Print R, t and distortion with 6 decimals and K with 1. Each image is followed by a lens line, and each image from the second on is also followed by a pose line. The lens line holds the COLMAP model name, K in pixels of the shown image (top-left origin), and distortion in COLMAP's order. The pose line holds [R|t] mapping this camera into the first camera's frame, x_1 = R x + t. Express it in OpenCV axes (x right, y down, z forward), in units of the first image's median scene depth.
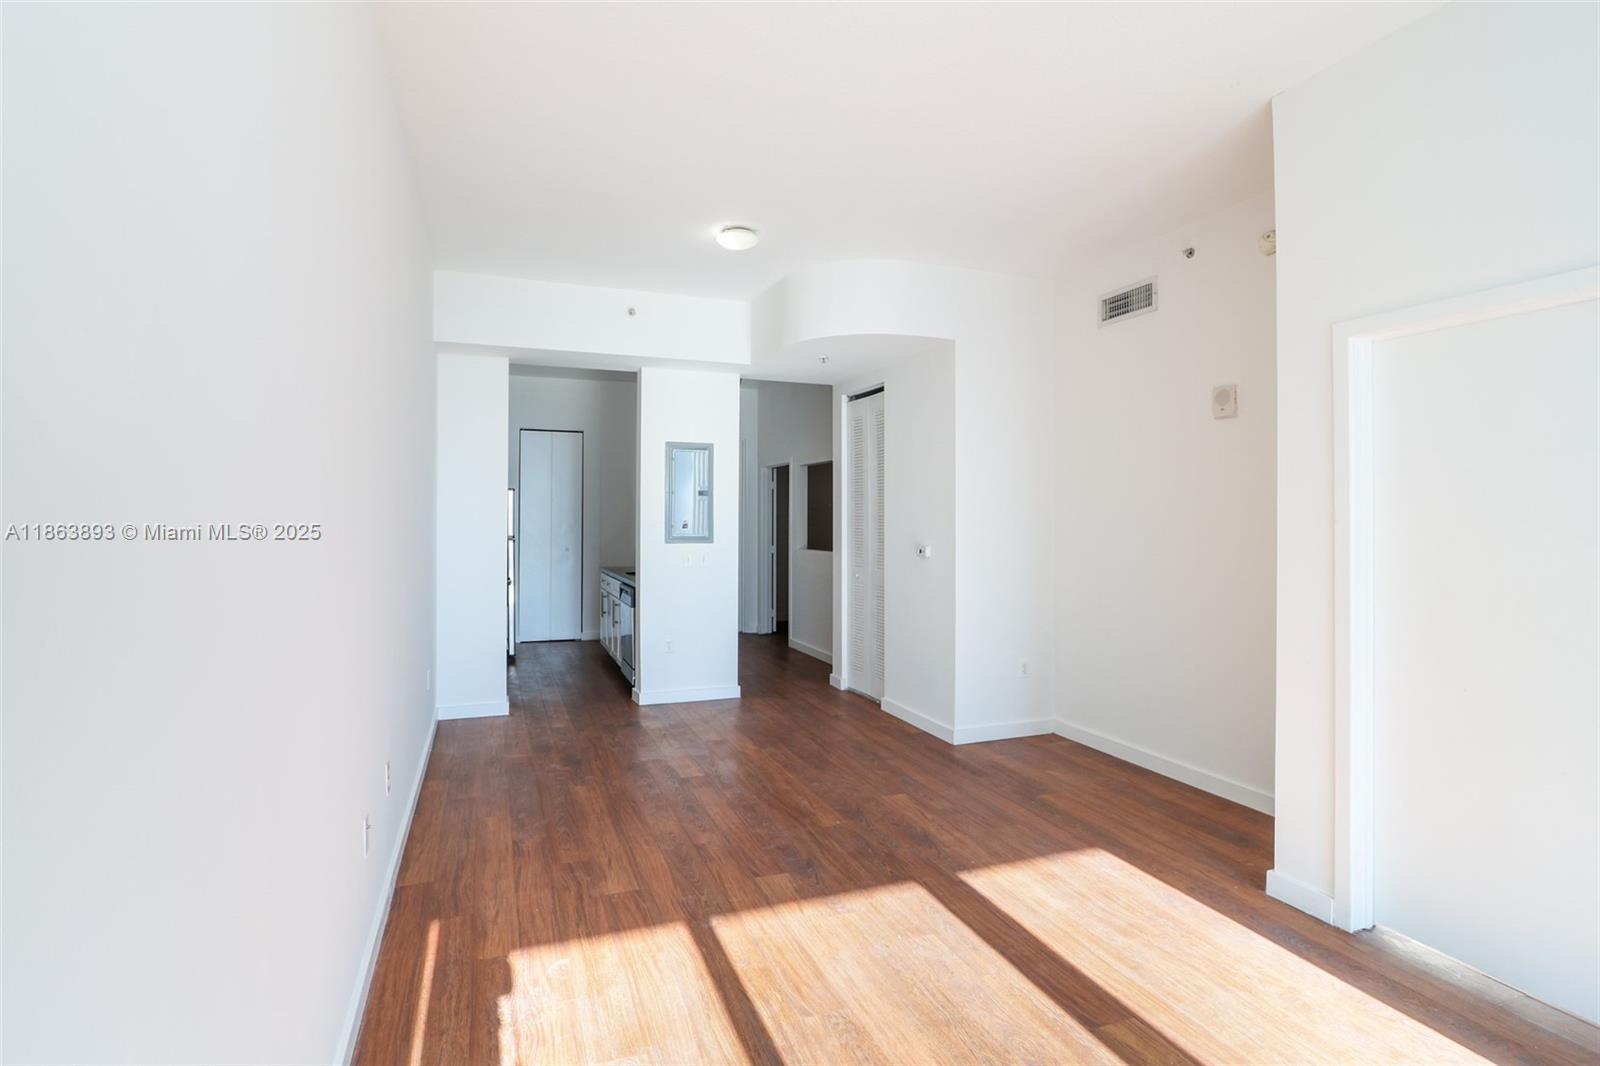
lens RADIAL K [[763.7, 0, 746.9], [0, 763.7, 508.9], [0, 0, 1]] dist [-0.020004, 0.000007]
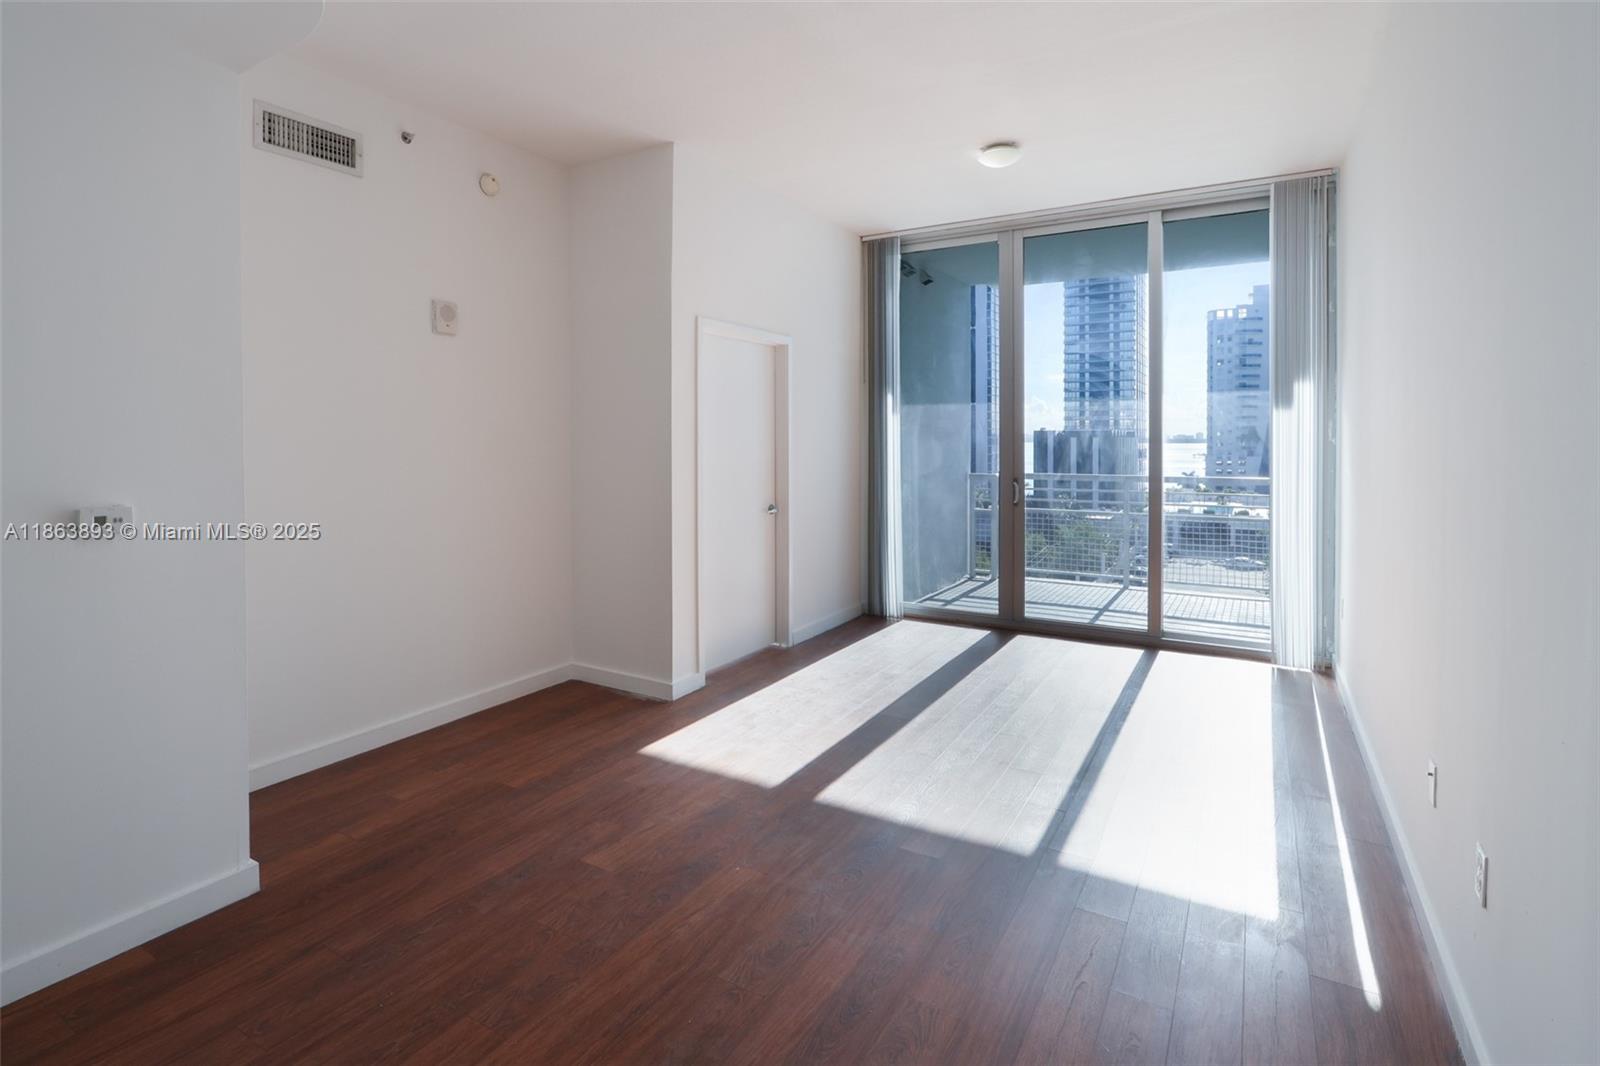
lens RADIAL K [[776.2, 0, 790.6], [0, 776.2, 448.1], [0, 0, 1]] dist [-0.013885, 0.000895]
pose [[-0.647565, -0.009890, 0.761946, -0.378660], [-0.006228, 0.999951, 0.007685, 0.013762], [-0.761985, 0.000231, -0.647595, 1.189187]]
